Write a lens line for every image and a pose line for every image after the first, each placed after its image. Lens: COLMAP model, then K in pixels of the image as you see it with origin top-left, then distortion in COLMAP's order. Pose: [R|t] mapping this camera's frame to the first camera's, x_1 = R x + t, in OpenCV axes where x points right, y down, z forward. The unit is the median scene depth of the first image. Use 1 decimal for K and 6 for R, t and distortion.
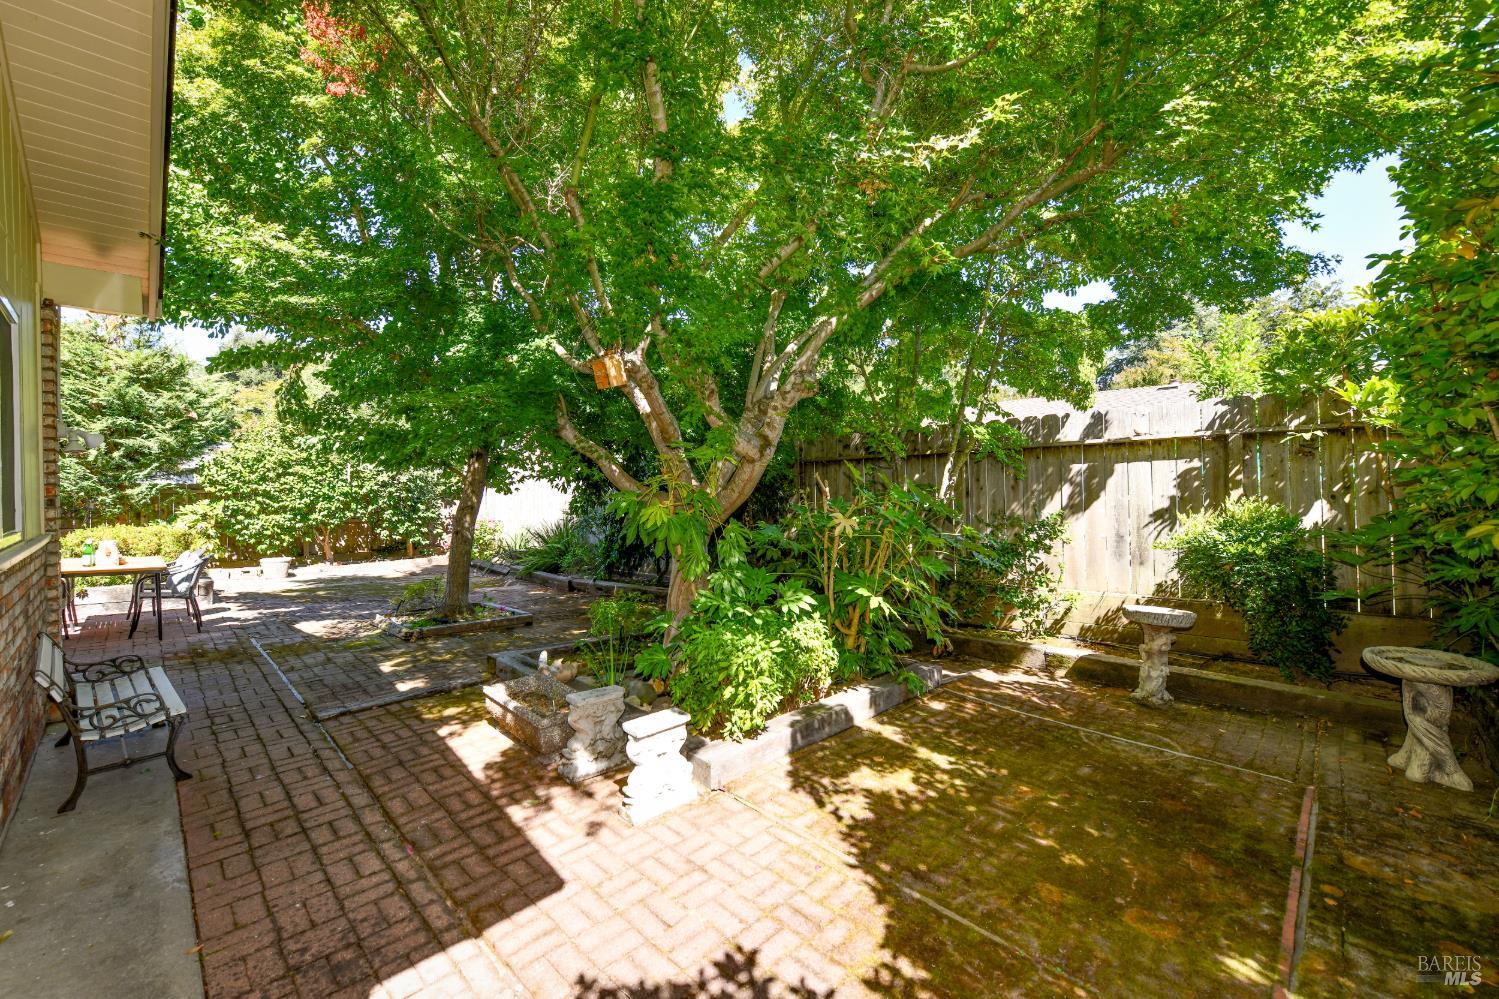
lens RADIAL K [[590.3, 0, 758.6], [0, 590.3, 497.5], [0, 0, 1]] dist [0.000021, -0.000107]
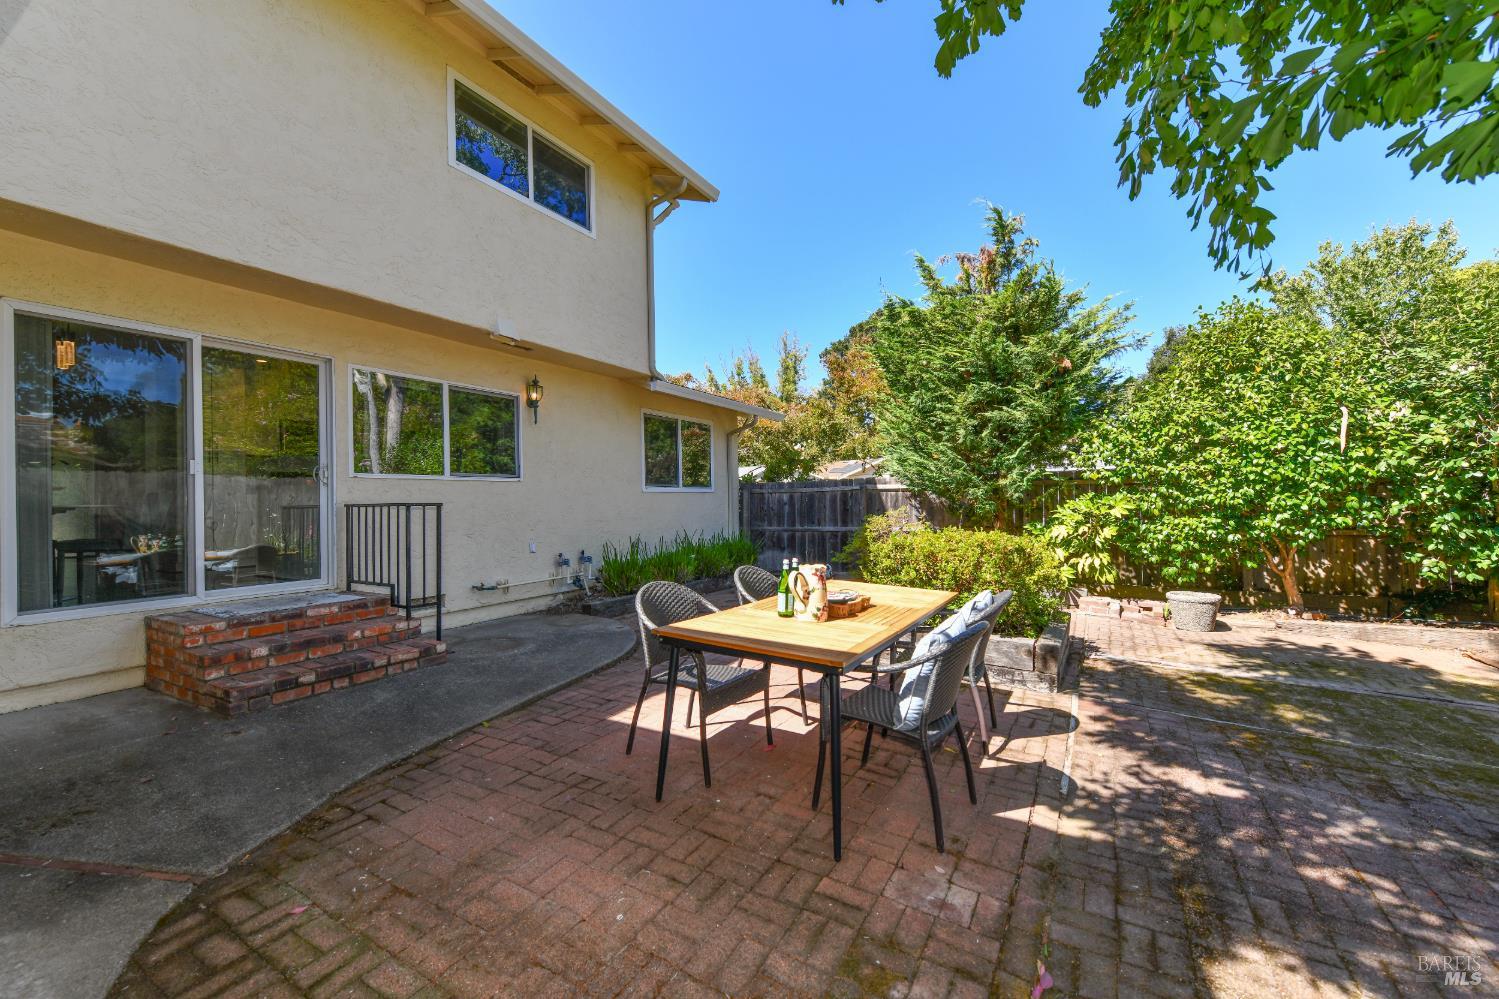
lens RADIAL K [[590.3, 0, 738.8], [0, 590.3, 496.9], [0, 0, 1]] dist [0.000021, -0.000107]
pose [[0.200540, -0.005612, -0.979670, -0.345522], [0.008412, 0.999957, -0.004006, 0.008278], [0.979649, -0.007438, 0.200578, 0.456715]]
